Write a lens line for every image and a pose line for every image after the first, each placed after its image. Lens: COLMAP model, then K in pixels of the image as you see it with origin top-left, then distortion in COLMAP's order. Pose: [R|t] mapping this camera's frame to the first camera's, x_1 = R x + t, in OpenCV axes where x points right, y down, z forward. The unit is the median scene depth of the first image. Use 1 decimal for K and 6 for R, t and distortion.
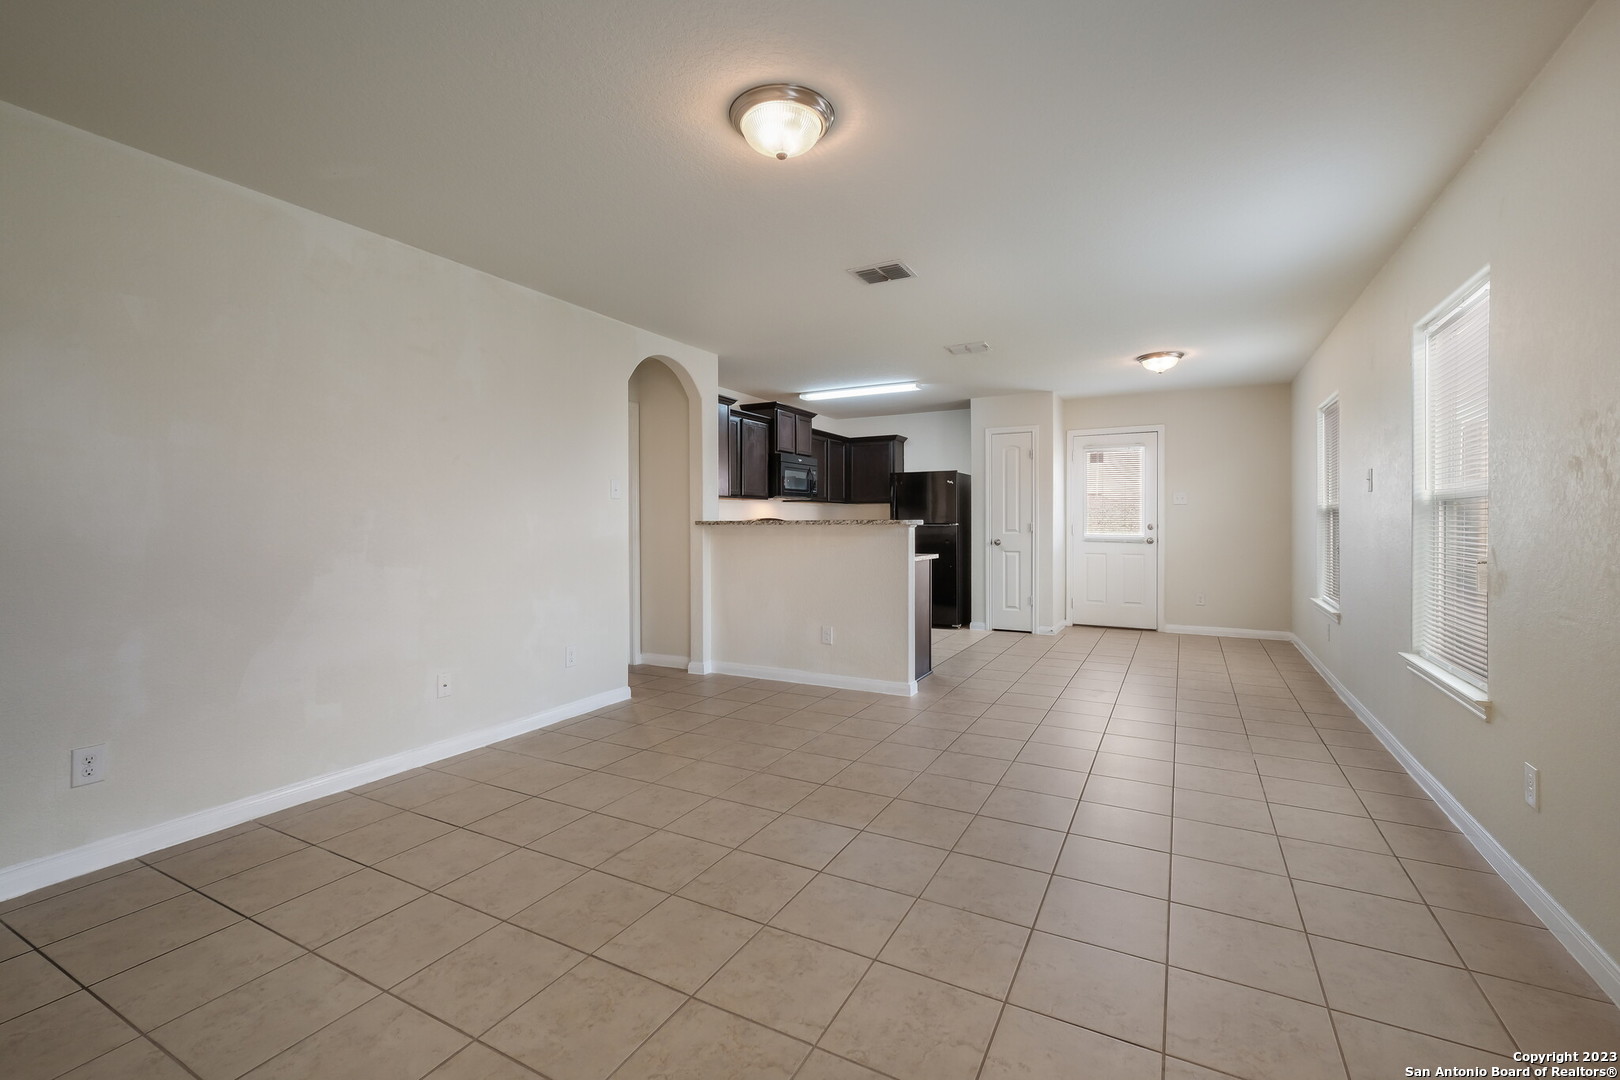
lens RADIAL K [[700.7, 0, 805.7], [0, 700.7, 529.0], [0, 0, 1]] dist [0.004902, 0.000385]
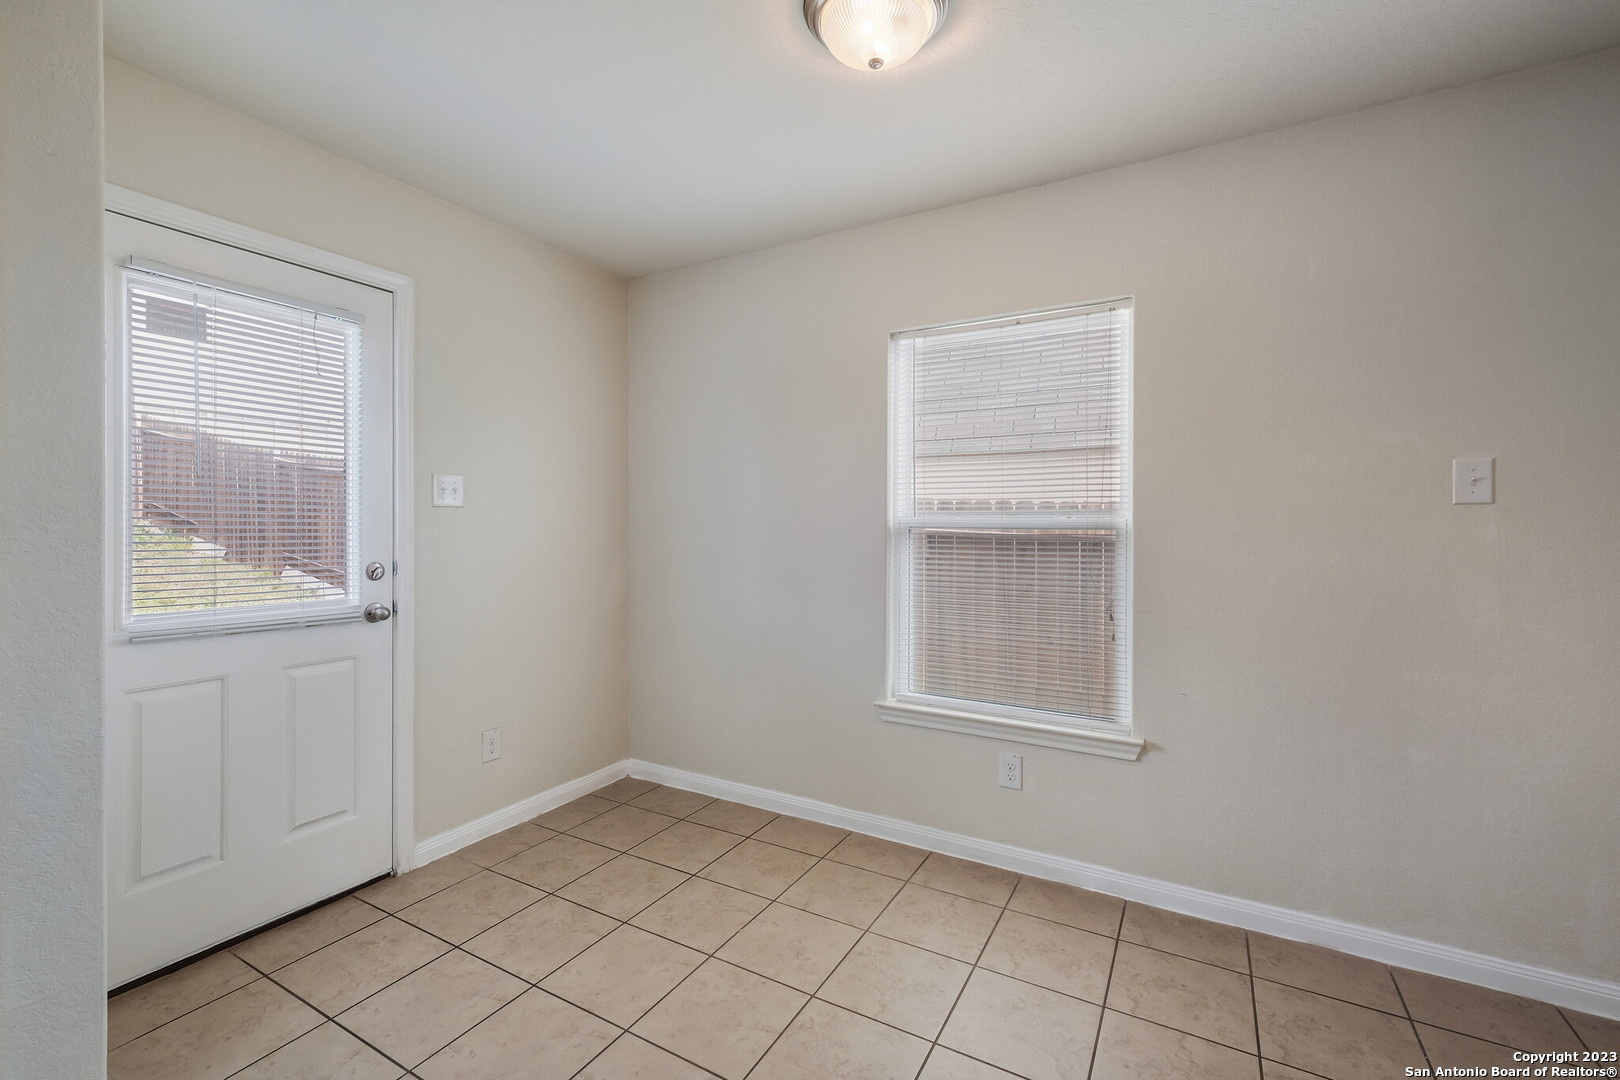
lens RADIAL K [[700.7, 0, 824.7], [0, 700.7, 521.2], [0, 0, 1]] dist [0.004902, 0.000385]
pose [[0.018498, 0.001697, 0.999827, 0.164289], [0.009484, 0.999953, -0.001873, -0.024404], [-0.999784, 0.009517, 0.018481, 0.792106]]
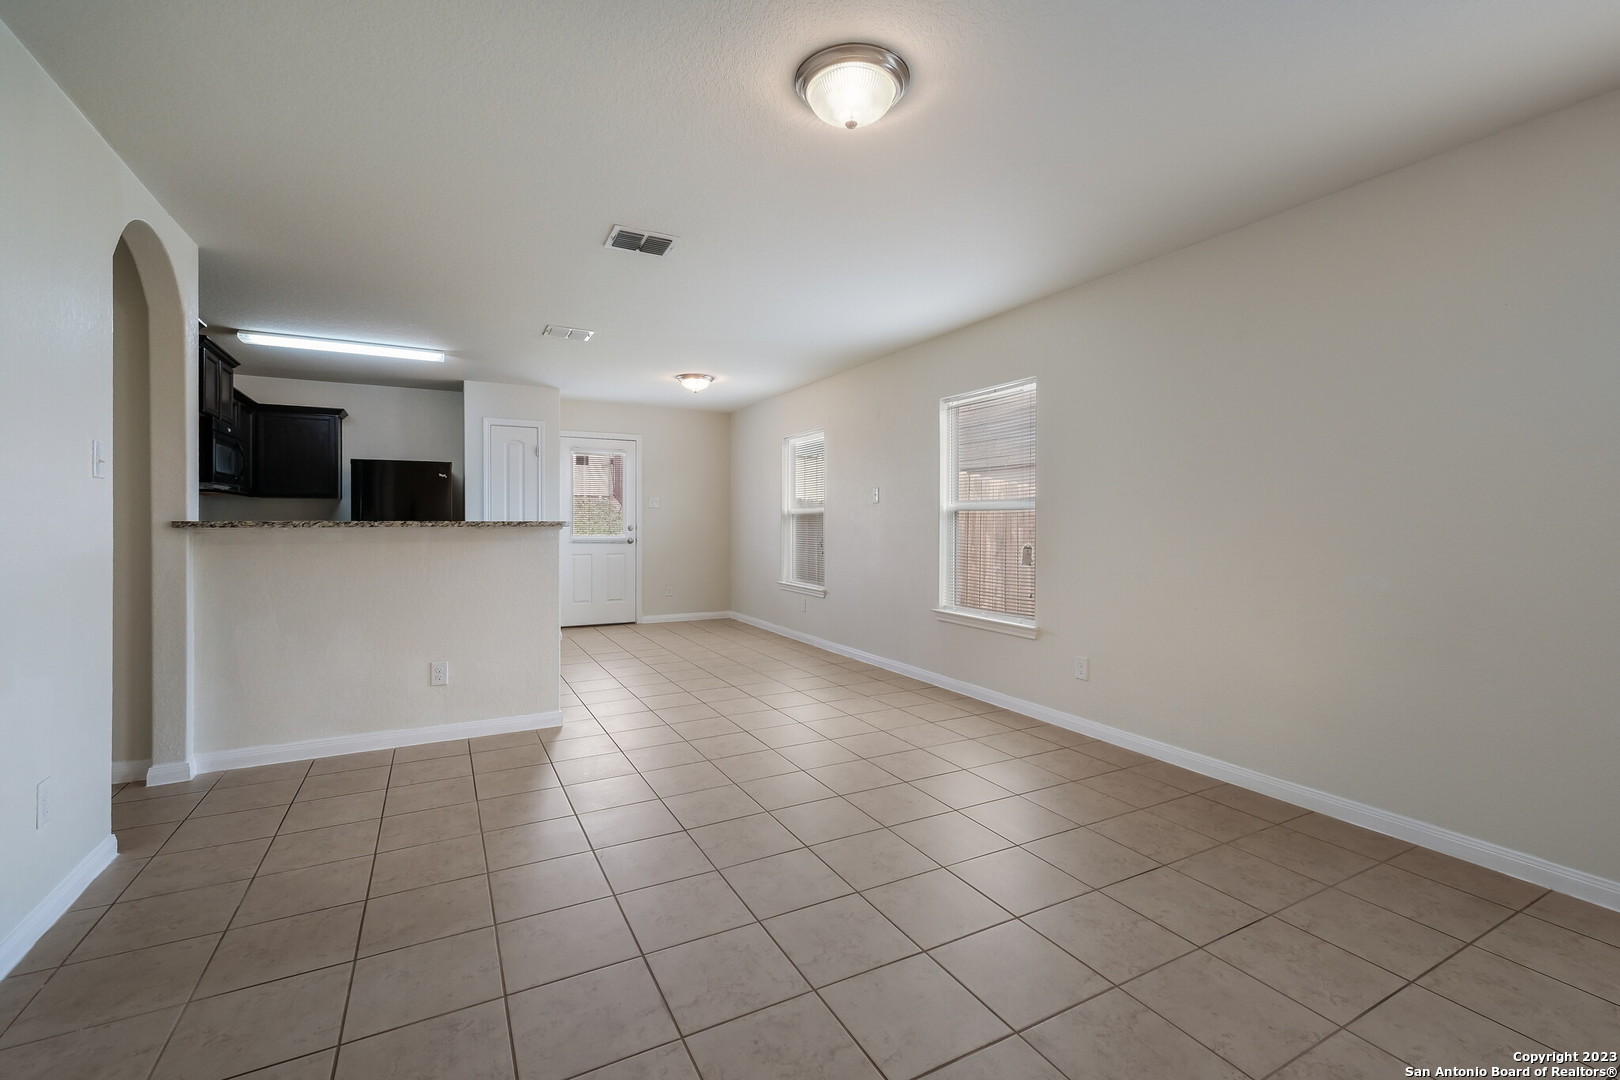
lens RADIAL K [[700.7, 0, 814.3], [0, 700.7, 529.6], [0, 0, 1]] dist [0.004902, 0.000385]
pose [[0.548929, -0.006404, 0.835844, -0.262020], [0.006658, 0.999972, 0.003288, -0.002118], [-0.835842, 0.003760, 0.548957, 0.170749]]
